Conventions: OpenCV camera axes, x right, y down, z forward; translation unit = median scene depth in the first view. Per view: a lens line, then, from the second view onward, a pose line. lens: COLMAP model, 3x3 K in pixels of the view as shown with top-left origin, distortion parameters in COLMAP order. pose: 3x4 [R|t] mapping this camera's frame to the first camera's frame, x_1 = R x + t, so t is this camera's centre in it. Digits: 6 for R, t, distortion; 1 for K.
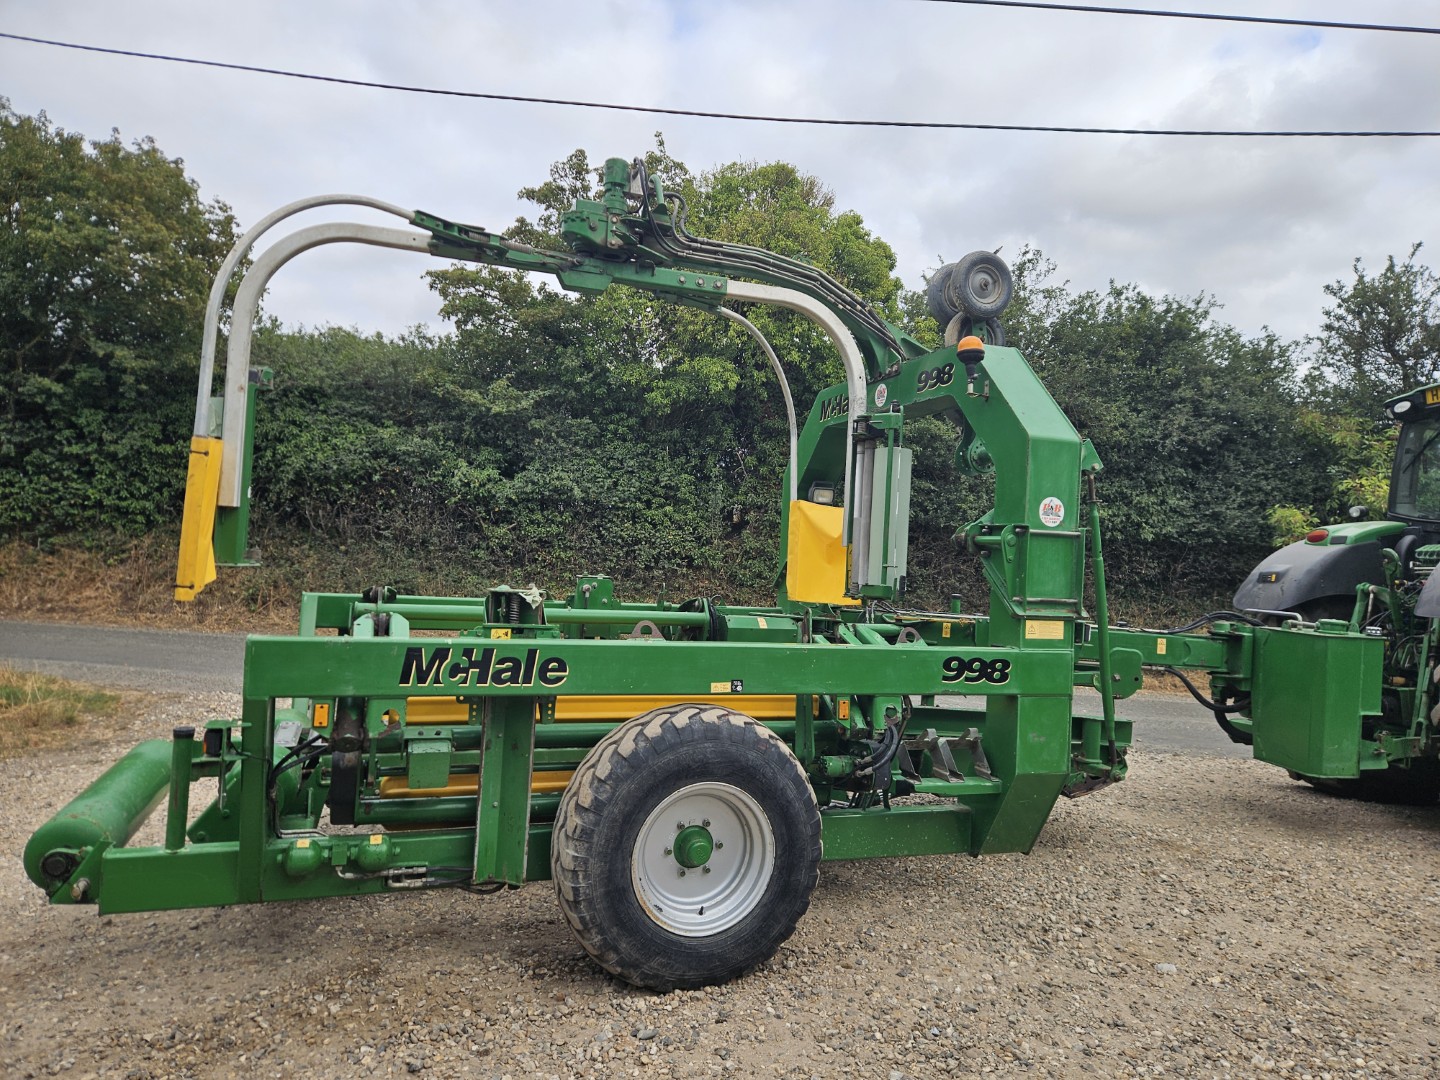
lens RADIAL K [[967.0, 0, 720.0], [0, 967.0, 540.0], [0, 0, 1]] dist [0.050748, -0.004455]
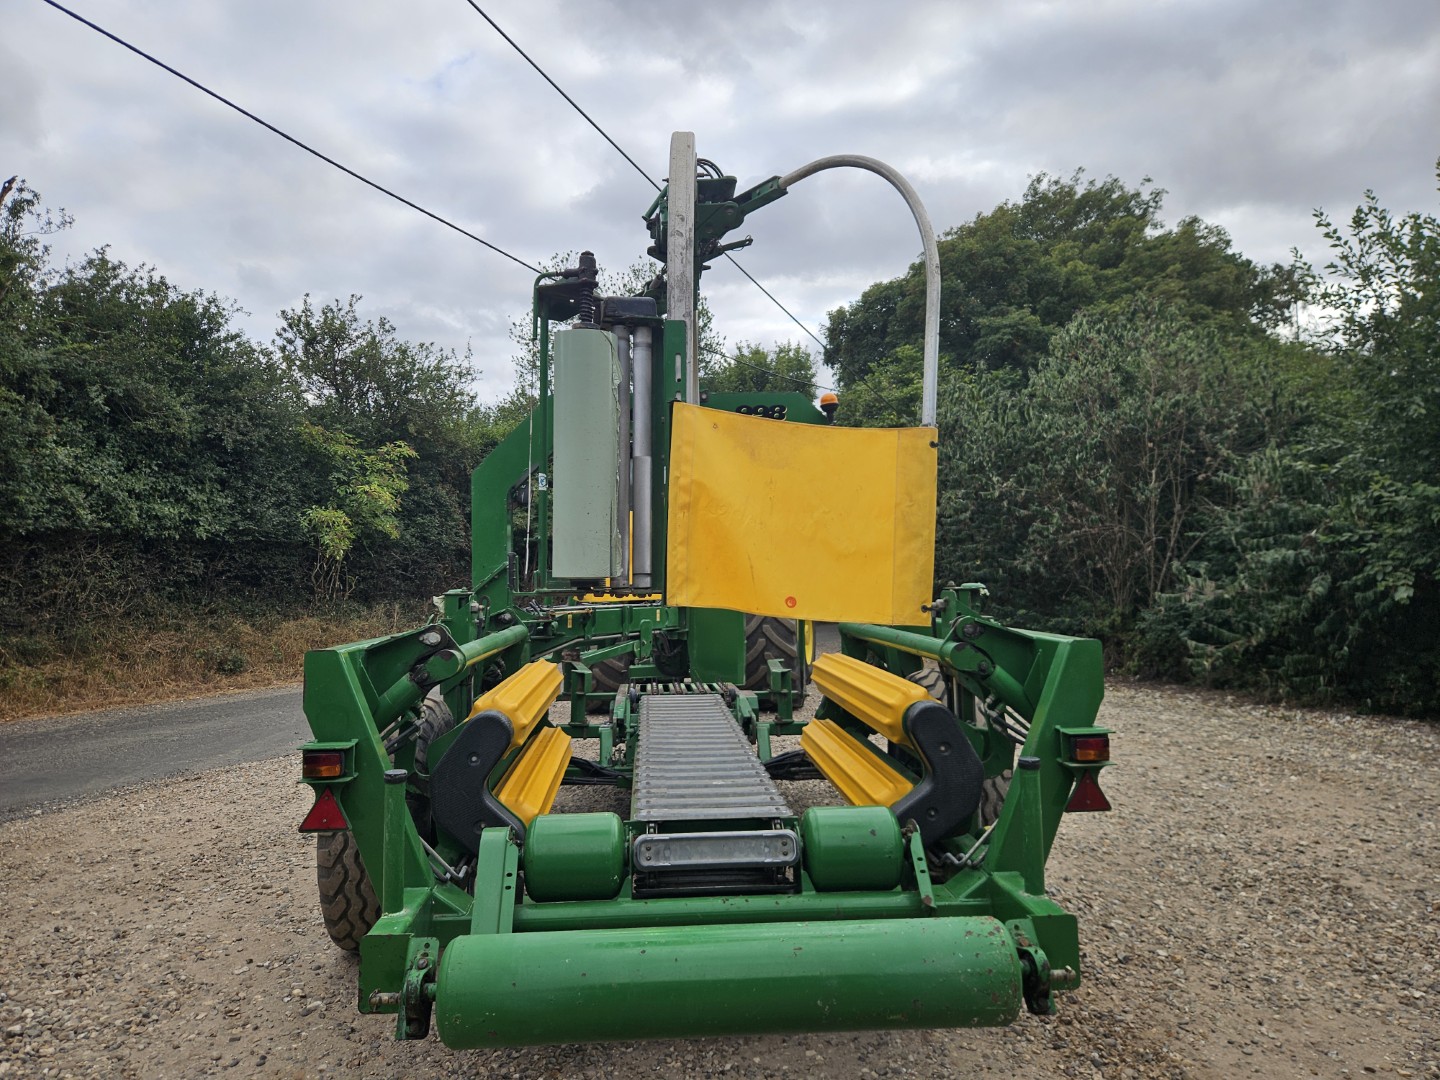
lens RADIAL K [[959.5, 0, 715.6], [0, 959.5, 517.6], [0, 0, 1]] dist [0.049165, -0.035629]
pose [[0.260556, 0.005949, 0.965440, -0.350052], [0.011410, 0.999892, -0.009241, -0.005976], [-0.965391, 0.013424, 0.260460, 0.249647]]
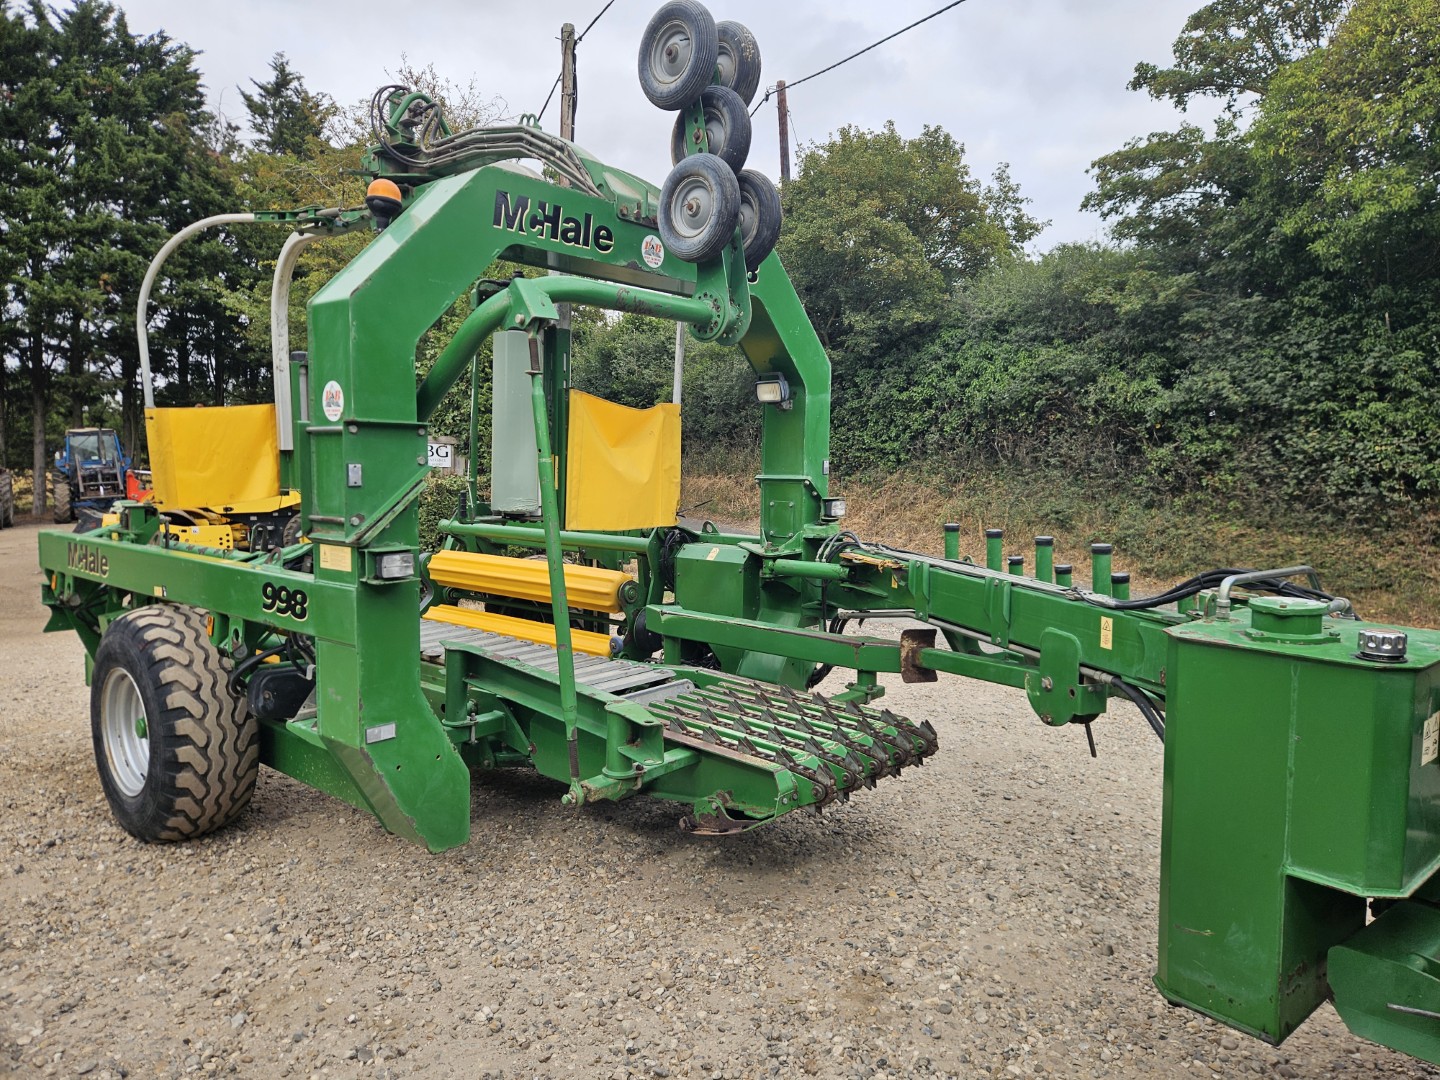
lens RADIAL K [[972.6, 0, 728.0], [0, 972.6, 543.3], [0, 0, 1]] dist [0.057387, -0.036199]
pose [[0.490140, 0.030569, -0.871108, 0.333721], [0.029543, 0.998228, 0.051652, 0.014603], [0.871143, -0.051052, 0.488368, 0.258281]]
